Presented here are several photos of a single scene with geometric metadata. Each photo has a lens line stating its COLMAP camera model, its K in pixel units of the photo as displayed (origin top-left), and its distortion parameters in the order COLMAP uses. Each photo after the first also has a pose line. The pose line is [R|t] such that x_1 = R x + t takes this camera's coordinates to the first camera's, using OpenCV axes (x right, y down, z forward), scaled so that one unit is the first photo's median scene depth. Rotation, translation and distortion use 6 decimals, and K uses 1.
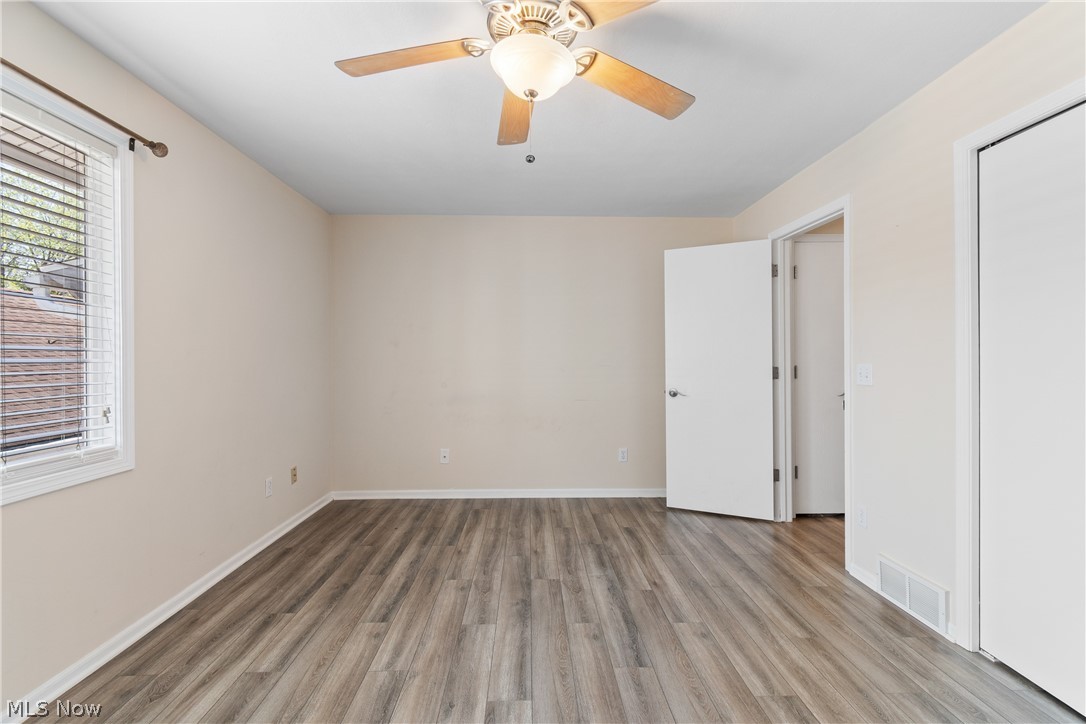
lens RADIAL K [[475.1, 0, 543.5], [0, 475.1, 359.1], [0, 0, 1]] dist [0.001230, -0.002029]
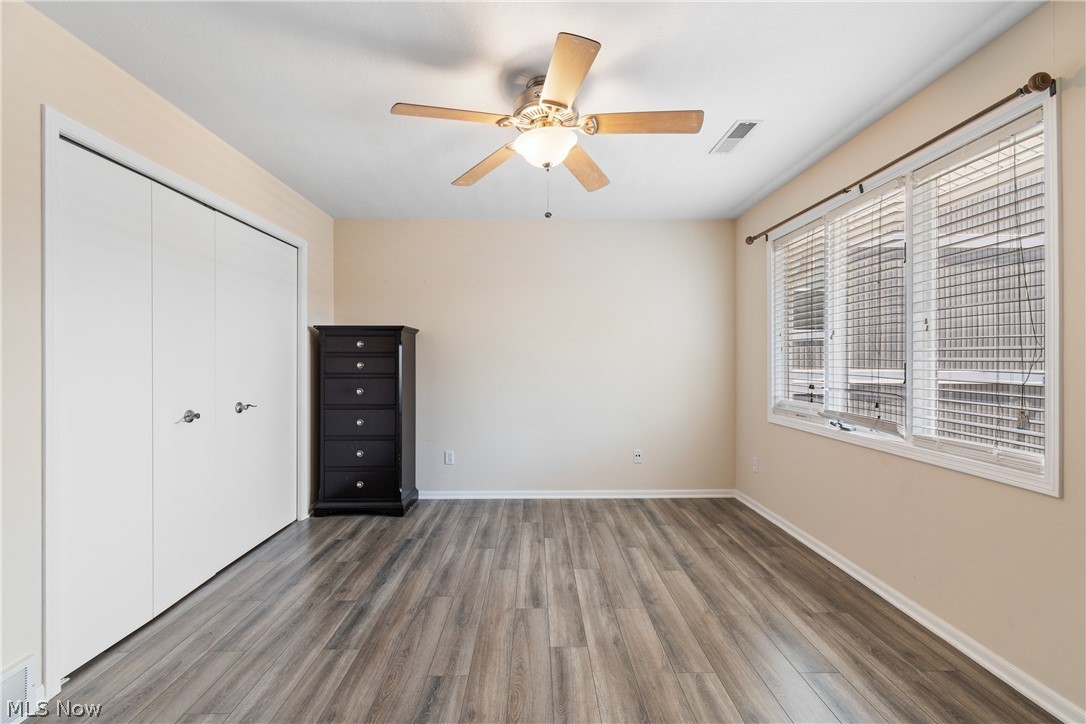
lens RADIAL K [[475.1, 0, 542.5], [0, 475.1, 359.0], [0, 0, 1]] dist [0.001230, -0.002029]
pose [[-0.999853, 0.006803, 0.015737, -0.027755], [0.006888, 0.999962, 0.005364, -0.009747], [-0.015700, 0.005472, -0.999862, 2.061242]]
